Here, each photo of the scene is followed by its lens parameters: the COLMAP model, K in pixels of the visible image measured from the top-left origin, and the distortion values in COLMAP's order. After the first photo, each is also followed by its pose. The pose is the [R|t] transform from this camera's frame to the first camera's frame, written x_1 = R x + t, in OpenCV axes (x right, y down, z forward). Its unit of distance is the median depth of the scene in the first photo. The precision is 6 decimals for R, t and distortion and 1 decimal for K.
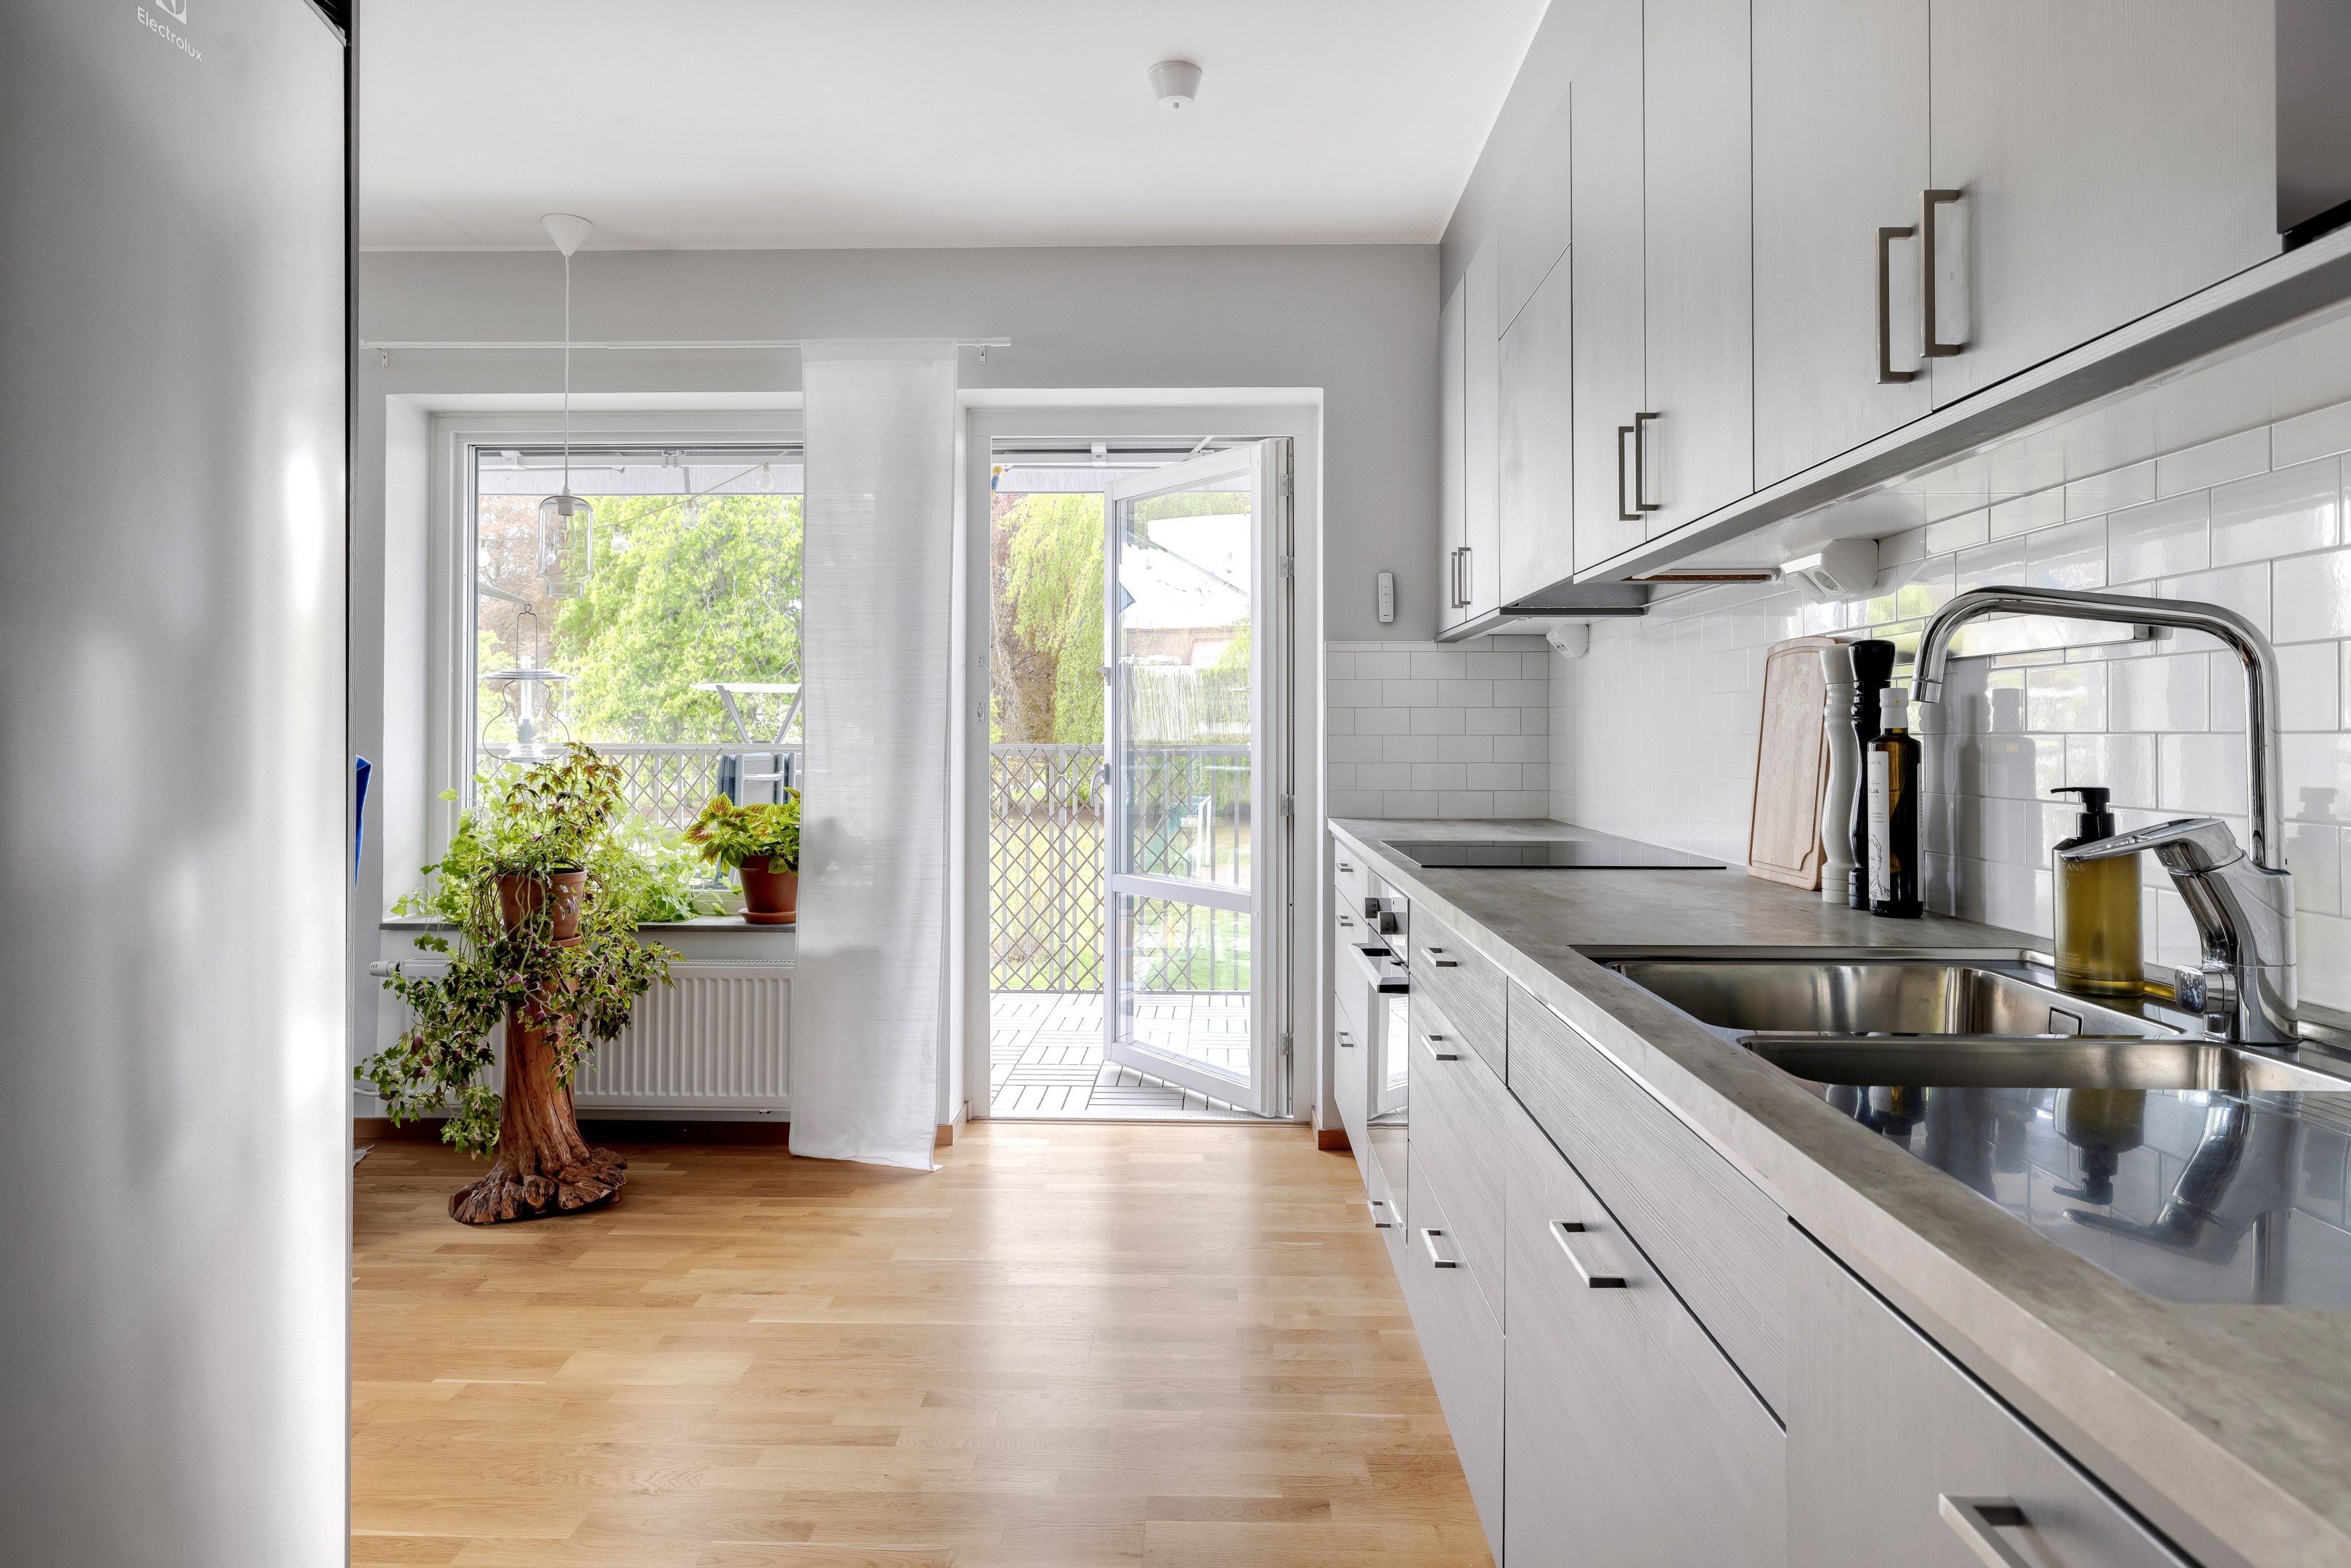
lens RADIAL K [[1392.8, 0, 1164.6], [0, 1392.8, 729.9], [0, 0, 1]] dist [-0.002713, -0.000746]
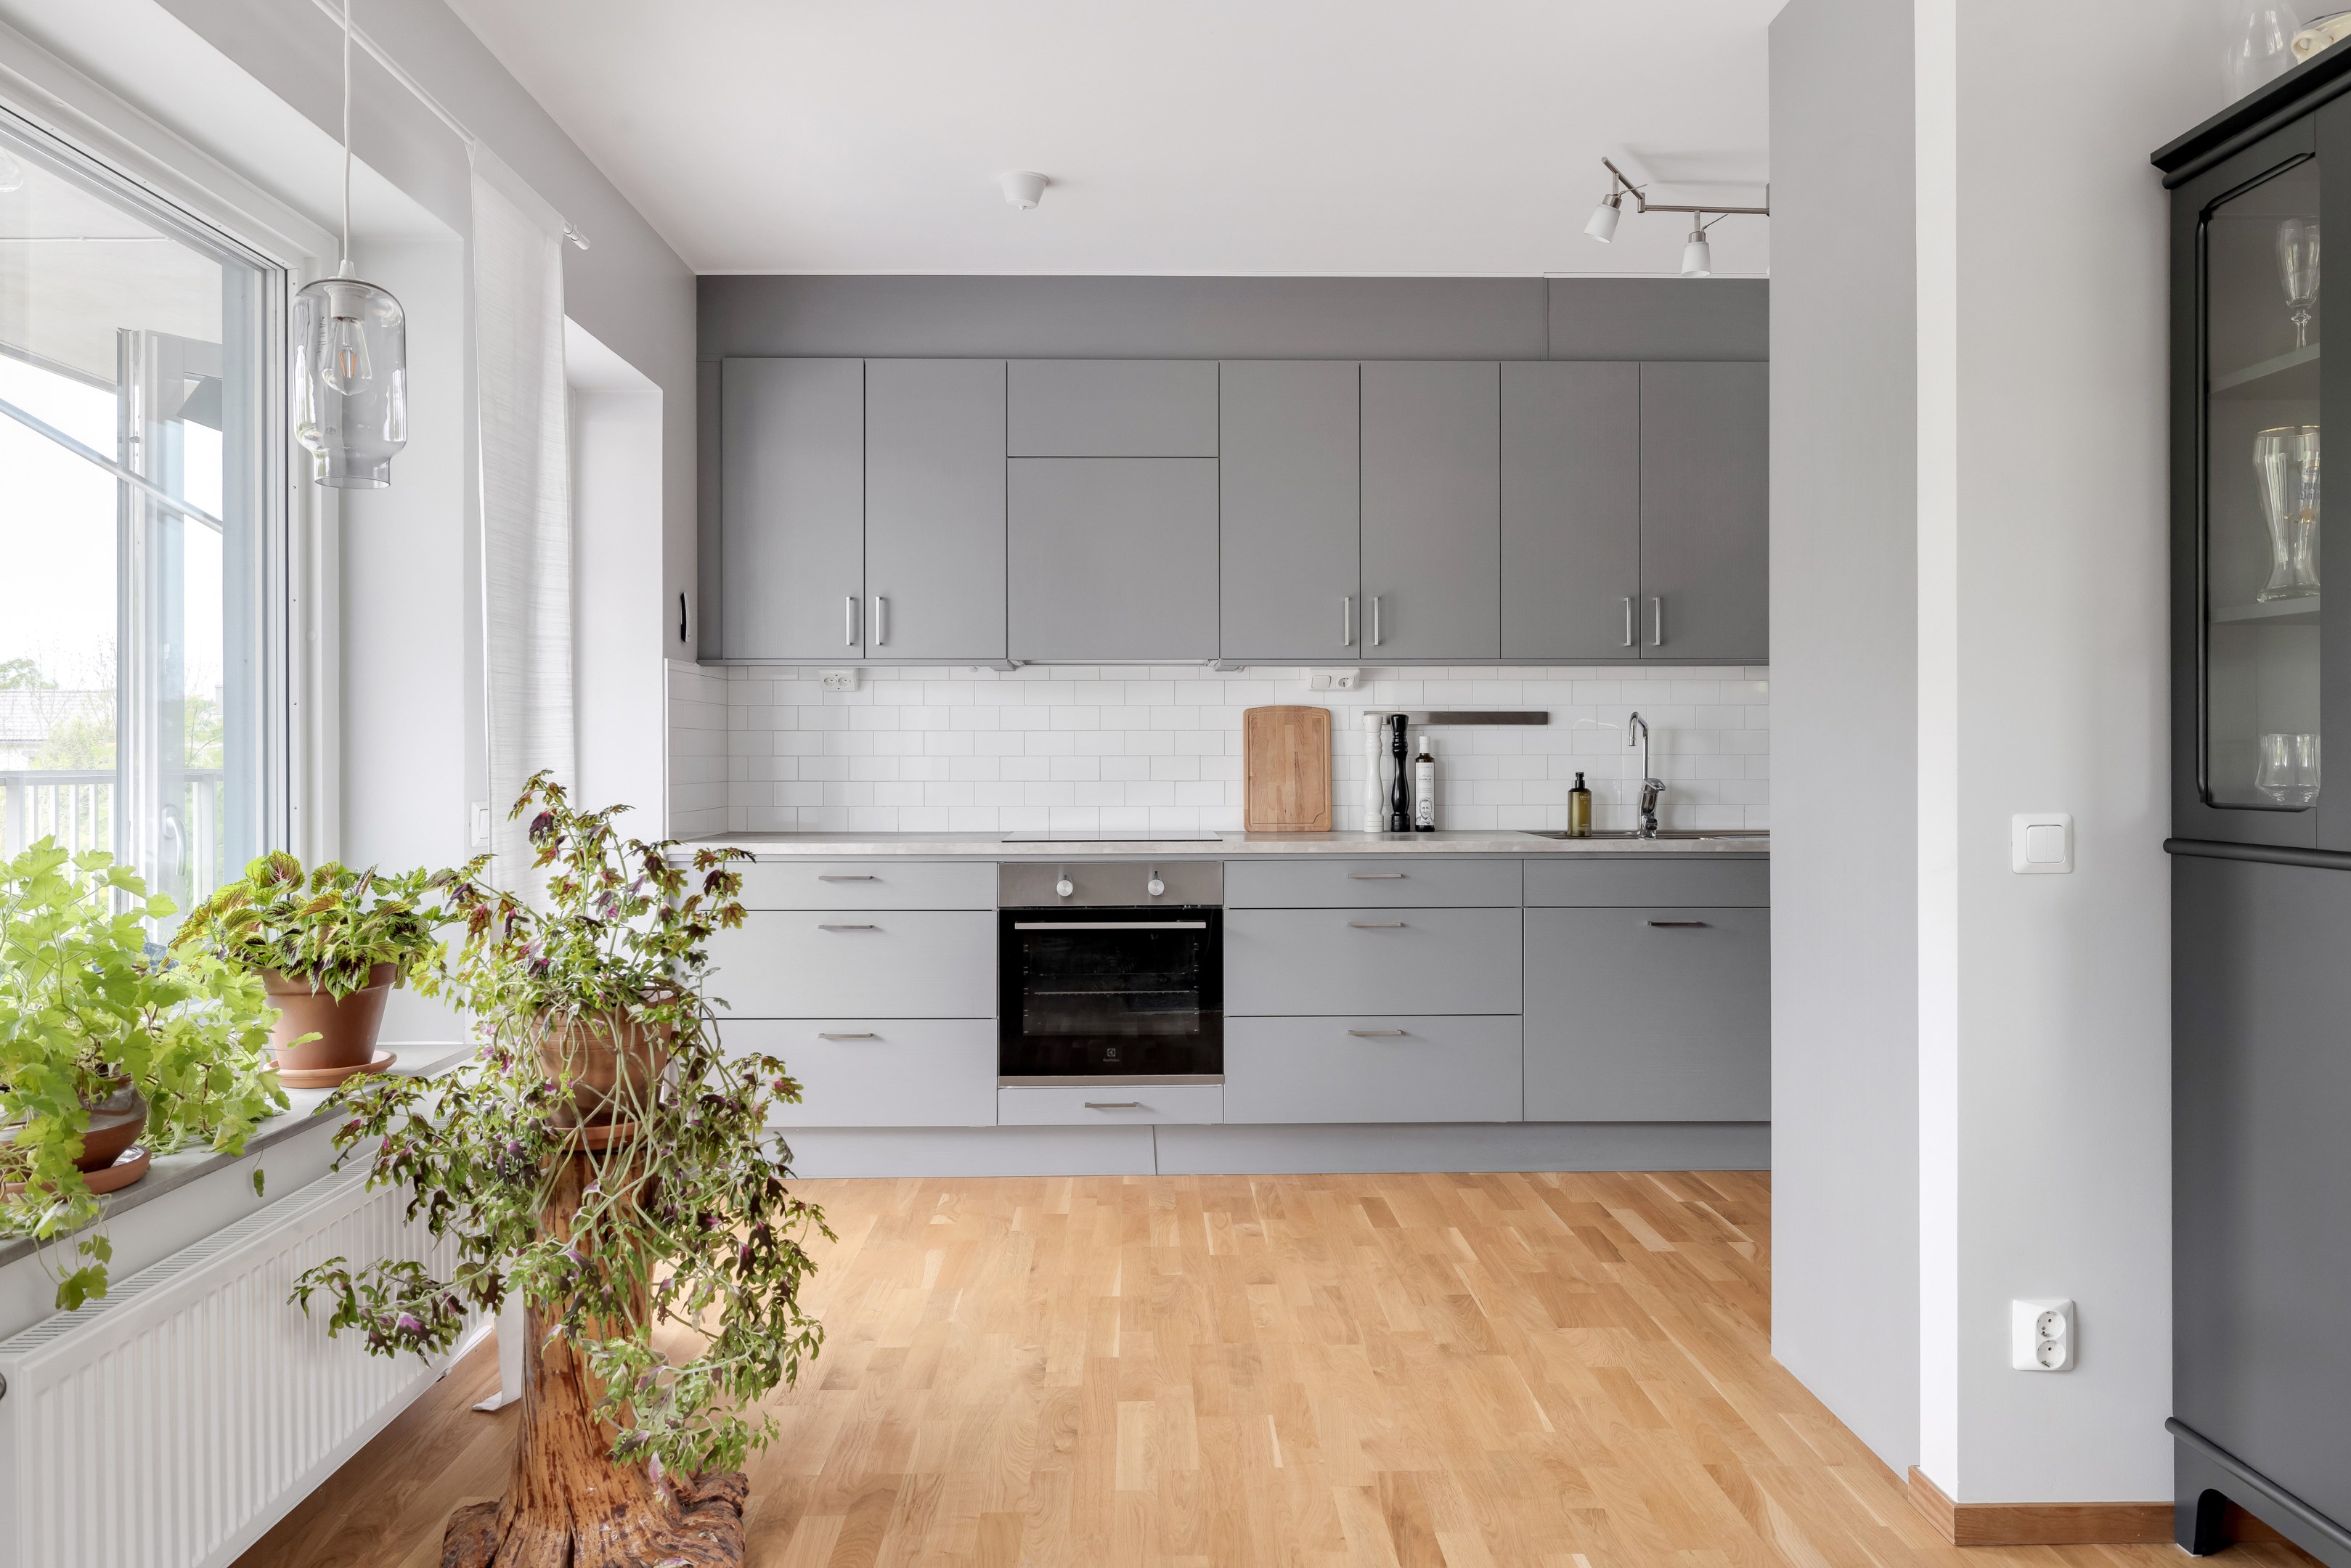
lens RADIAL K [[1592.9, 0, 1177.1], [0, 1592.9, 748.3], [0, 0, 1]] dist [-0.004142, 0.001289]
pose [[-0.057209, 0.003520, 0.998356, -1.105312], [-0.003482, 0.999987, -0.003725, 0.001128], [-0.998356, -0.003690, -0.057196, 0.797321]]
